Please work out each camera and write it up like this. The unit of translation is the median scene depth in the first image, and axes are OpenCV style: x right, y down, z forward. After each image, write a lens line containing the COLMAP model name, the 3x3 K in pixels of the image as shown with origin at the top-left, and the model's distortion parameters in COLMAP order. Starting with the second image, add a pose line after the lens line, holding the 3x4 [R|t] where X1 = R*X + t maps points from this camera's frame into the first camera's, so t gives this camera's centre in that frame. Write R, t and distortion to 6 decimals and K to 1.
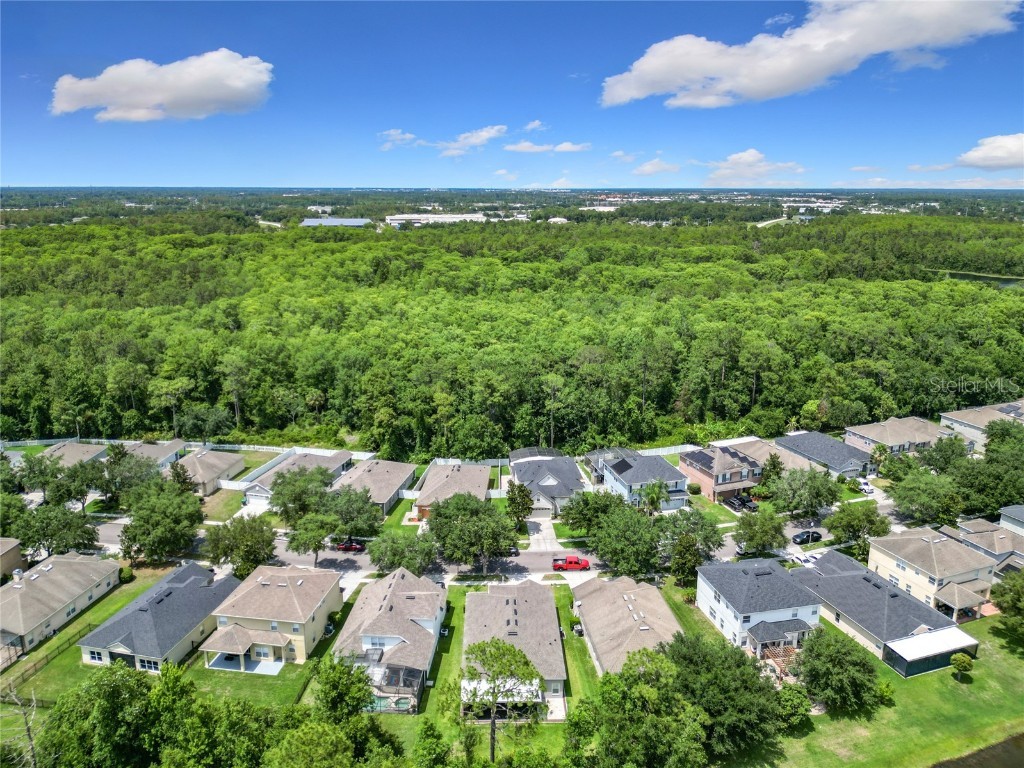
lens RADIAL K [[721.7, 0, 506.8], [0, 721.7, 382.0], [0, 0, 1]] dist [0.063711, -0.062198]
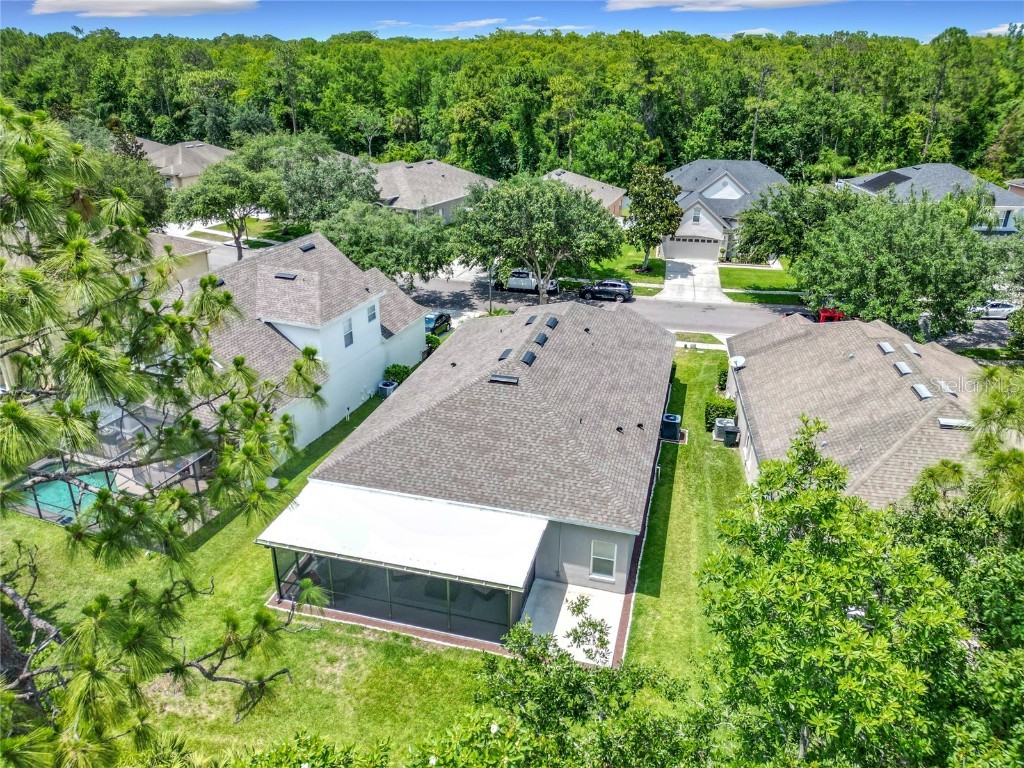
lens RADIAL K [[715.8, 0, 507.2], [0, 715.8, 385.1], [0, 0, 1]] dist [0.061989, -0.060011]
pose [[0.956774, 0.118353, -0.265660, 0.060930], [-0.071348, 0.981056, 0.180106, 0.183754], [0.281944, -0.153366, 0.947094, 0.440491]]
